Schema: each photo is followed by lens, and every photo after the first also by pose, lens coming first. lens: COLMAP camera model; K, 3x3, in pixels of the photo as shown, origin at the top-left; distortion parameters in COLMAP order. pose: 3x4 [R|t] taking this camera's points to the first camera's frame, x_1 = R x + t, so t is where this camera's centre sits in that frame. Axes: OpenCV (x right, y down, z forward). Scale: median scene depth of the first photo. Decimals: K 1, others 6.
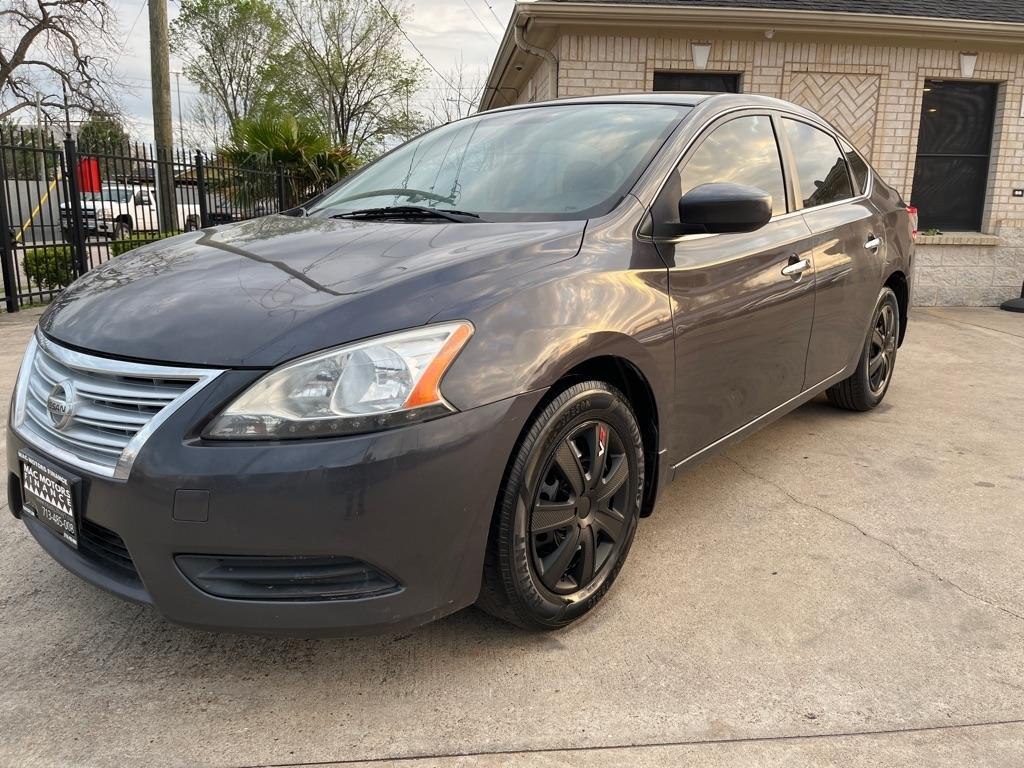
lens RADIAL K [[771.8, 0, 516.5], [0, 771.8, 388.9], [0, 0, 1]] dist [0.071198, -0.107152]
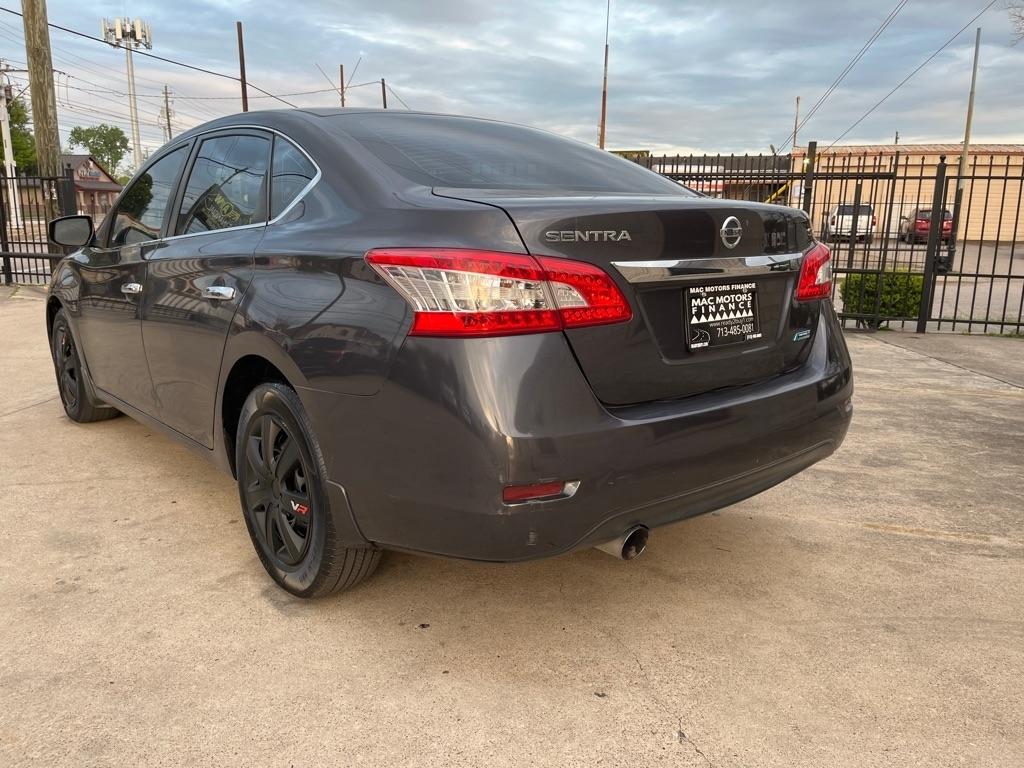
lens RADIAL K [[774.2, 0, 516.7], [0, 774.2, 385.8], [0, 0, 1]] dist [0.079287, -0.116555]
pose [[-0.179263, 0.198284, -0.963612, 1.377500], [-0.234720, 0.942573, 0.237620, -0.425246], [0.955391, 0.268776, -0.122427, 1.723453]]
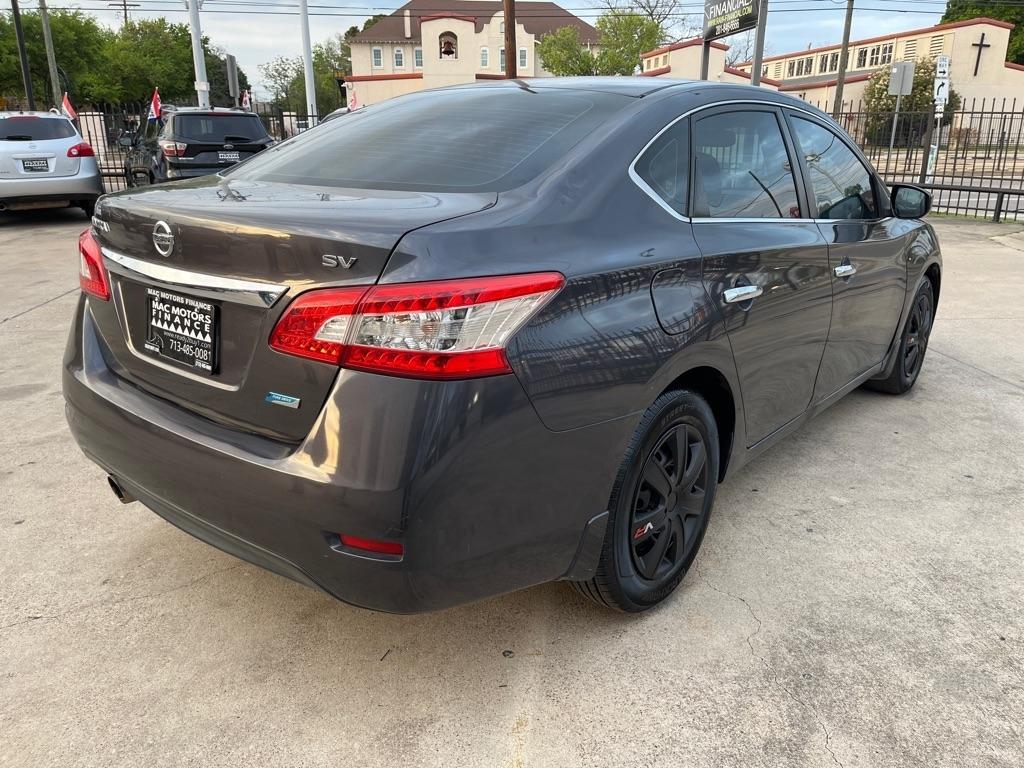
lens RADIAL K [[774.2, 0, 515.1], [0, 774.2, 384.8], [0, 0, 1]] dist [0.079287, -0.116555]
pose [[-0.999892, -0.013850, -0.005011, 0.353233], [-0.014439, 0.854533, 0.519196, -0.666778], [-0.002909, 0.519212, -0.854640, 2.389157]]
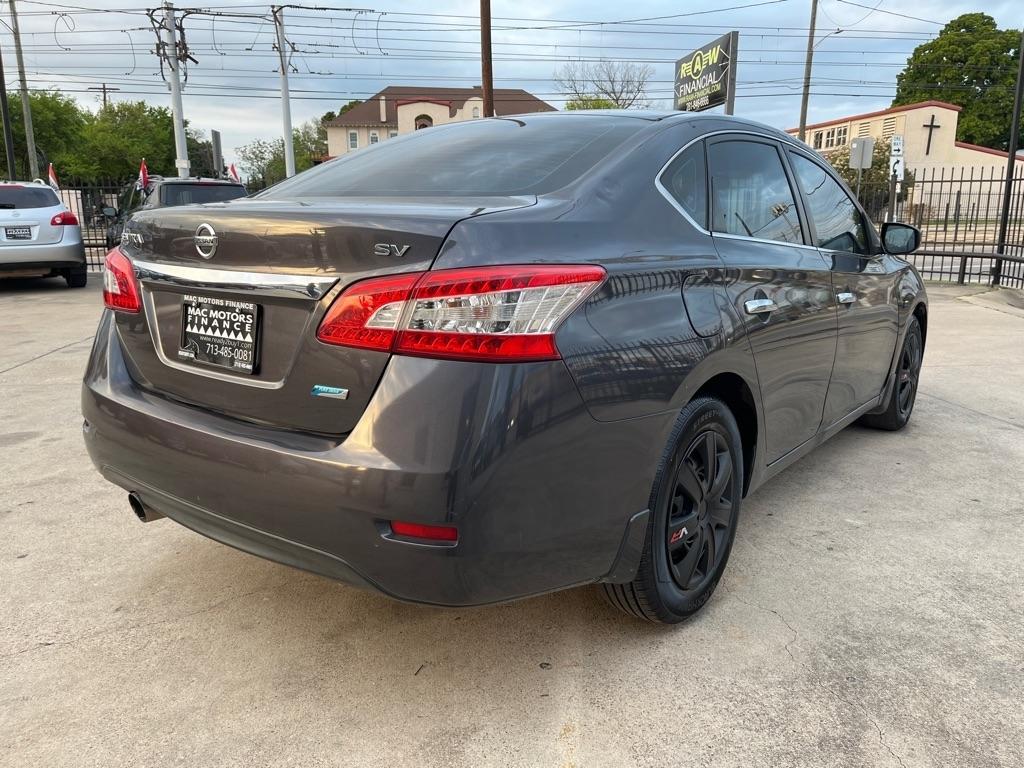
lens RADIAL K [[774.2, 0, 517.8], [0, 774.2, 387.0], [0, 0, 1]] dist [0.079287, -0.116555]
pose [[-0.999156, -0.003075, -0.040961, 0.407394], [-0.020711, 0.898884, 0.437698, -0.612264], [0.035473, 0.438177, -0.898189, 2.422594]]
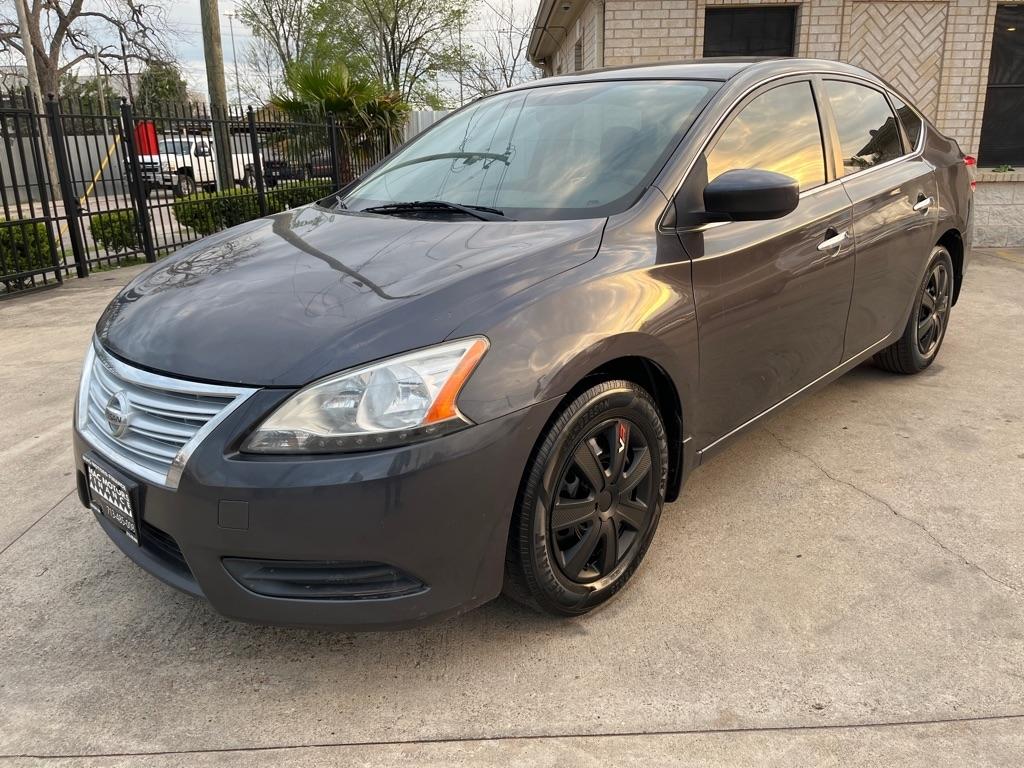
lens RADIAL K [[771.8, 0, 516.7], [0, 771.8, 390.2], [0, 0, 1]] dist [0.071198, -0.107152]
pose [[0.996917, -0.013161, -0.077354, 0.035285], [0.019392, 0.996577, 0.080358, -0.056655], [0.076032, -0.081610, 0.993760, -0.022467]]
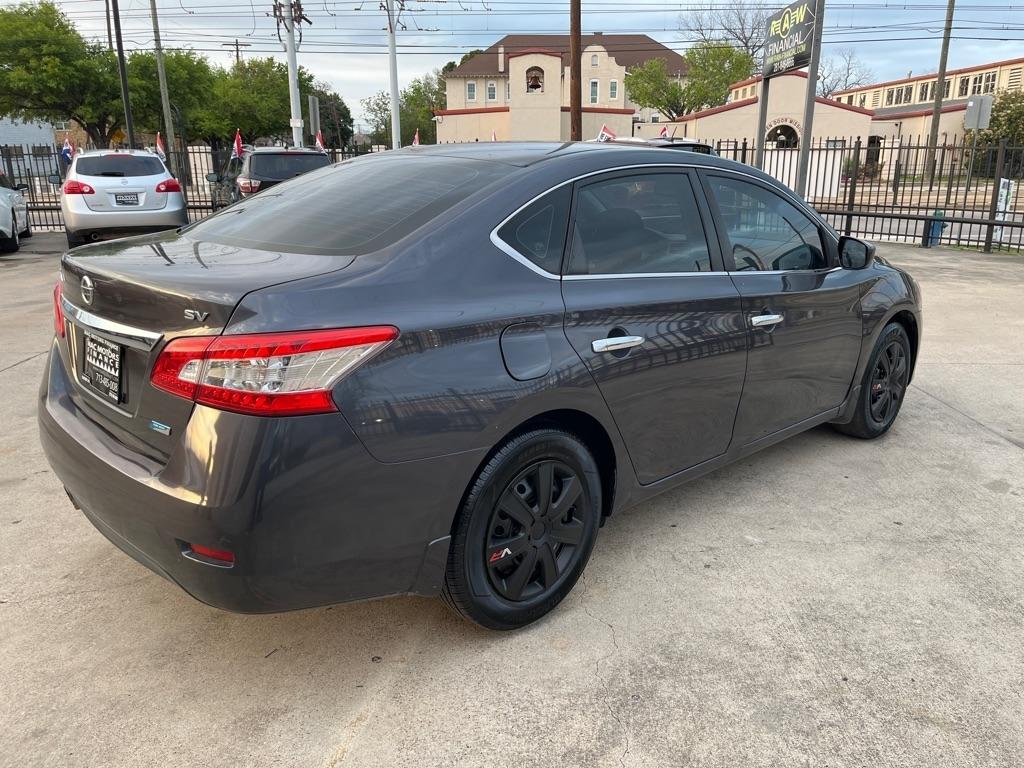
lens RADIAL K [[774.2, 0, 514.8], [0, 774.2, 384.0], [0, 0, 1]] dist [0.079287, -0.116555]
pose [[-0.993306, -0.043335, 0.107072, 0.133830], [0.014668, 0.872132, 0.489050, -0.724335], [-0.114574, 0.487347, -0.865659, 2.448743]]
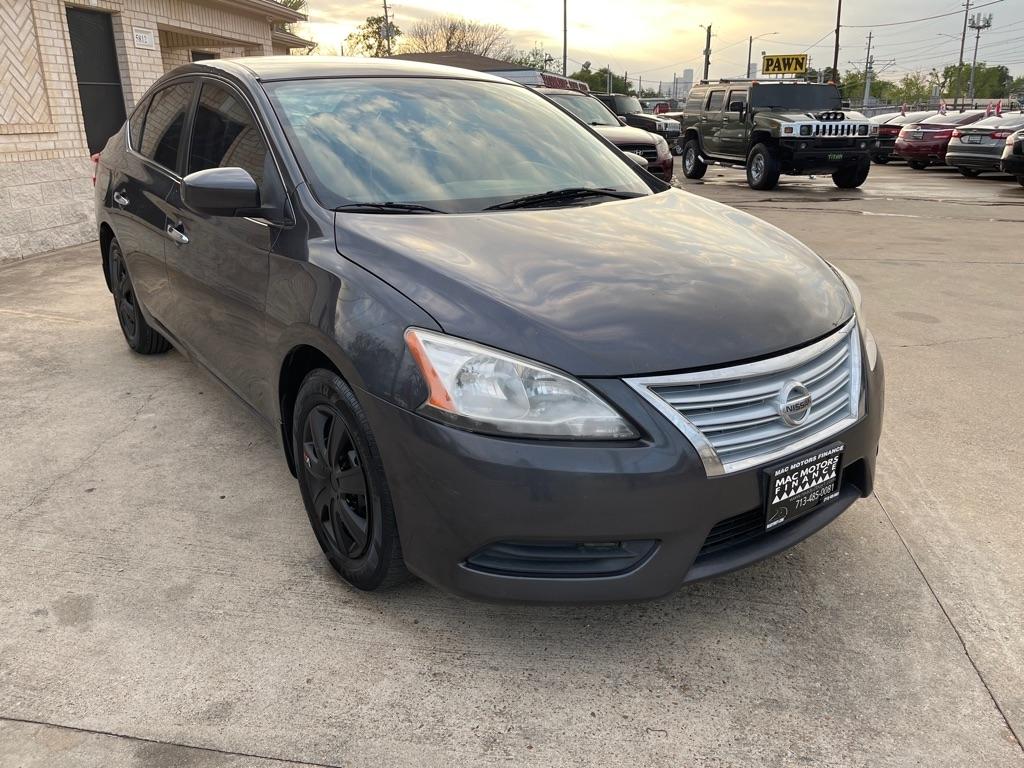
lens RADIAL K [[771.8, 0, 516.8], [0, 771.8, 385.9], [0, 0, 1]] dist [0.071198, -0.107152]
pose [[0.243130, -0.329887, 0.912174, -1.045660], [0.228018, 0.933478, 0.276816, -0.247224], [-0.942813, 0.140690, 0.302177, 0.650215]]
